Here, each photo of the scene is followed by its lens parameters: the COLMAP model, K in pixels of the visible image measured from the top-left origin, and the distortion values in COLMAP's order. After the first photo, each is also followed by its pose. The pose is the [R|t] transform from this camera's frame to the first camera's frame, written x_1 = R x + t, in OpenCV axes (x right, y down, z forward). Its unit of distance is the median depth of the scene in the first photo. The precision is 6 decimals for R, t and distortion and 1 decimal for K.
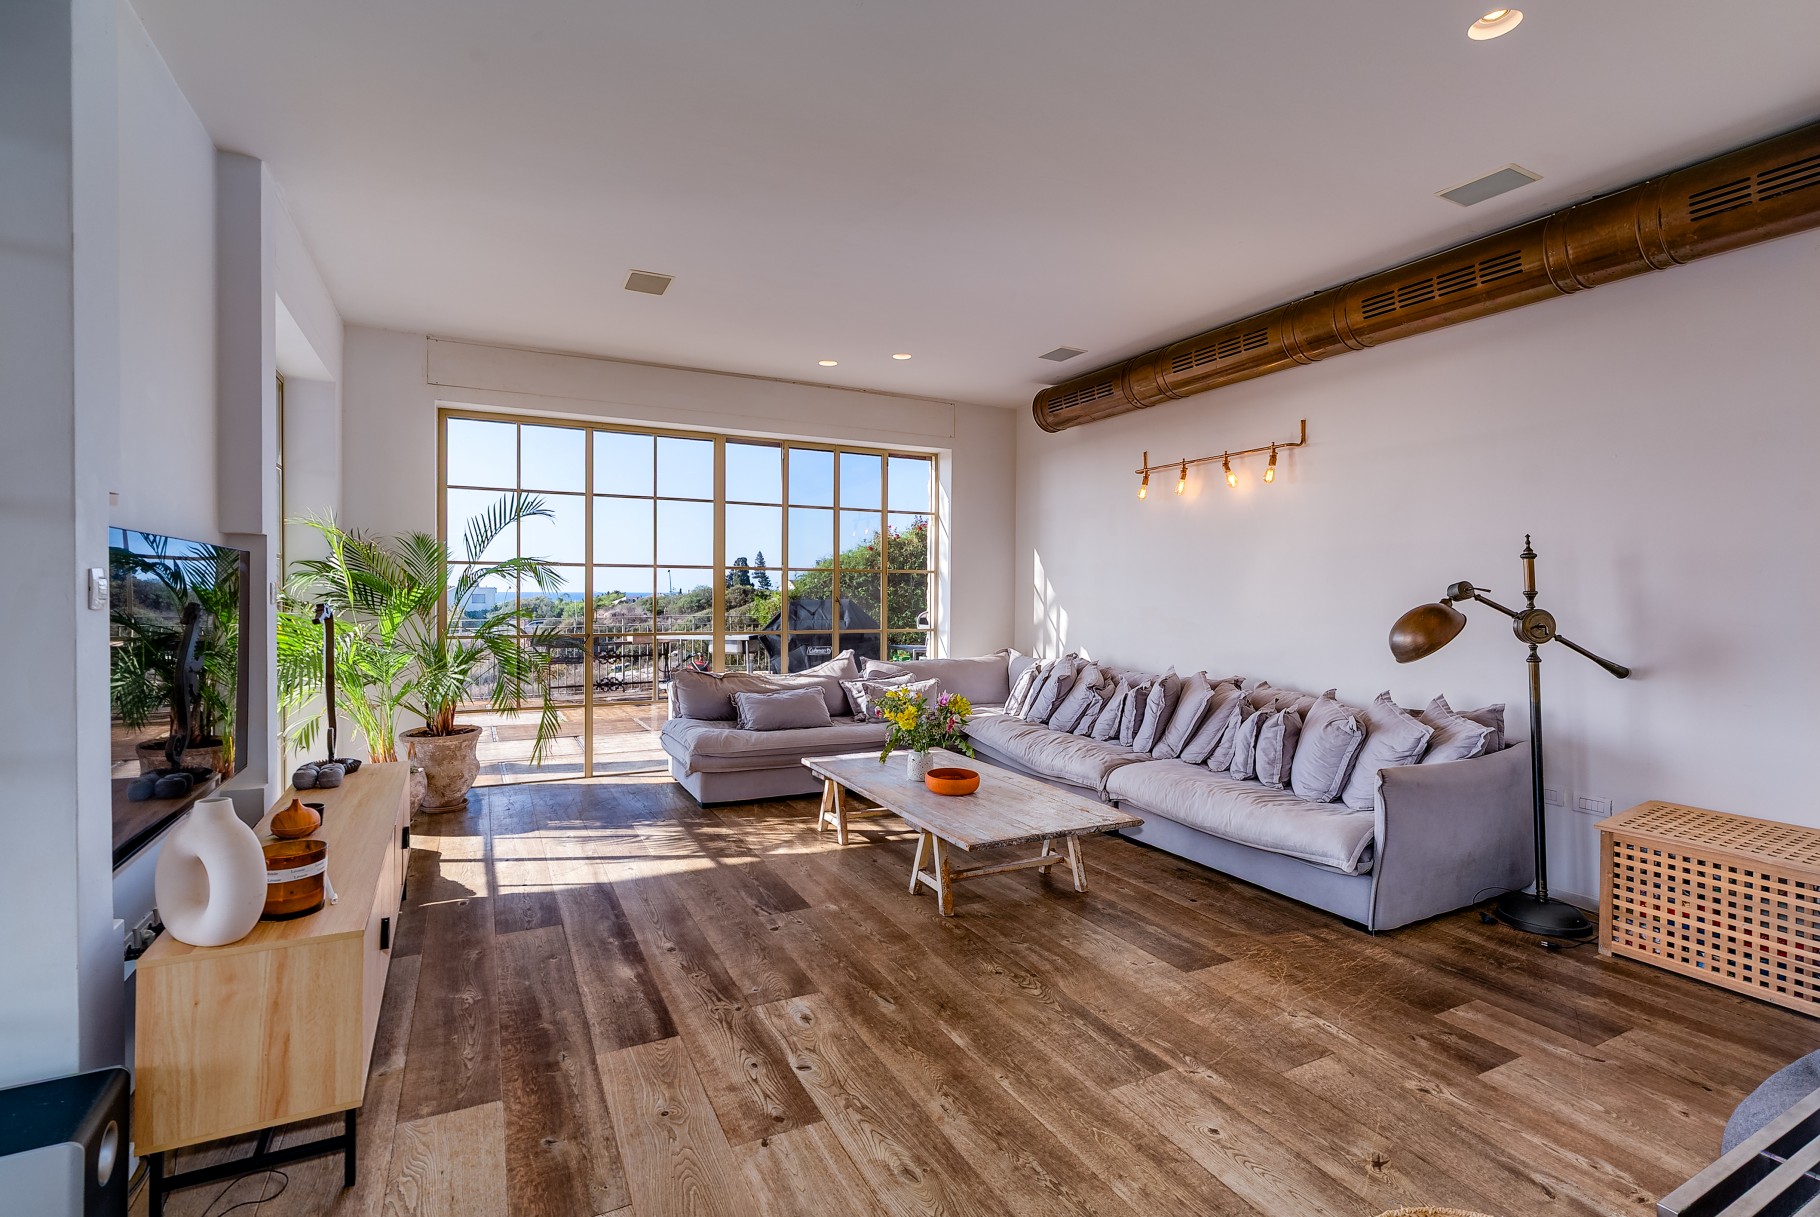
lens RADIAL K [[821.5, 0, 910.0], [0, 821.5, 608.5], [0, 0, 1]] dist [-0.001163, 0.000004]
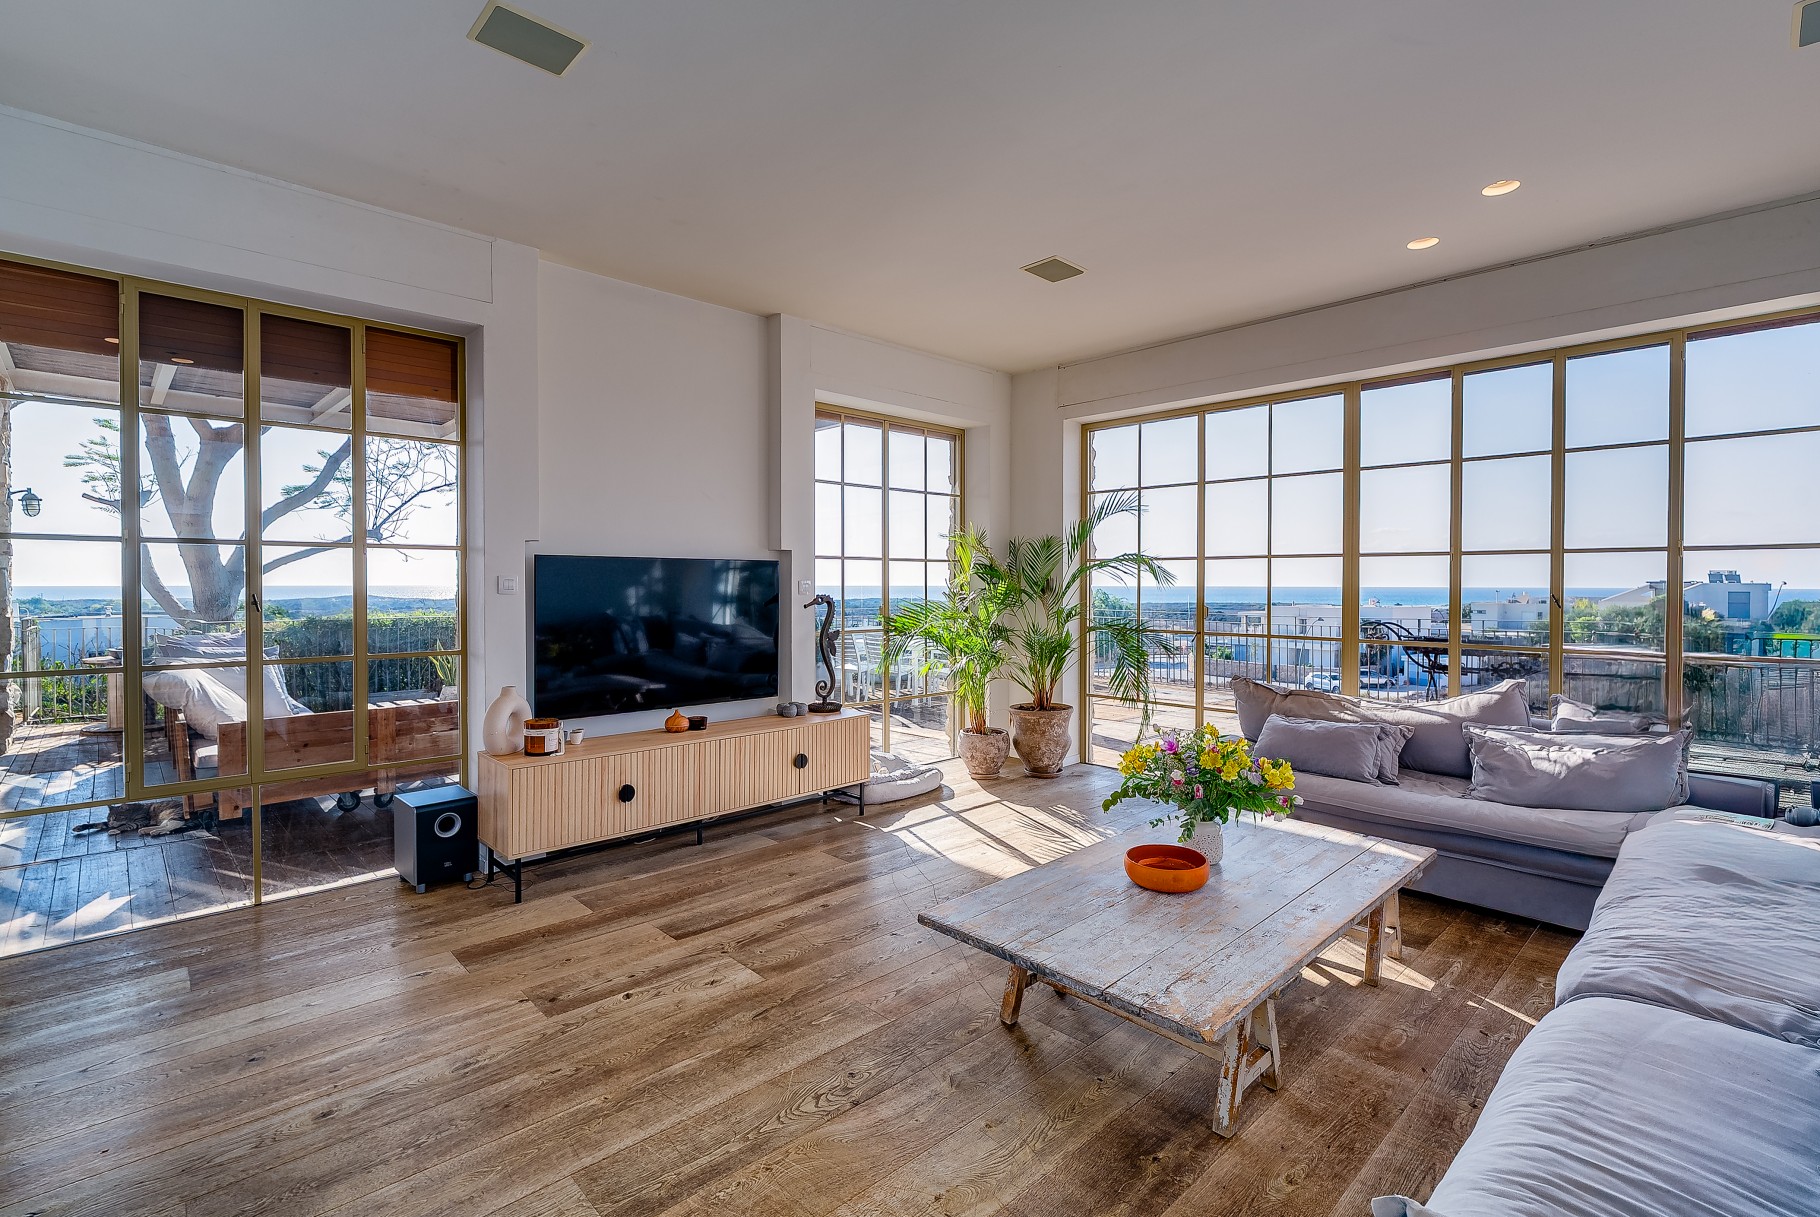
lens RADIAL K [[849.4, 0, 906.4], [0, 849.4, 590.2], [0, 0, 1]] dist [-0.001741, 0.000168]
pose [[0.278415, 0.000648, -0.960461, 0.596432], [-0.022622, 0.999727, -0.005883, -0.004503], [0.960195, 0.023365, 0.278353, 0.551172]]
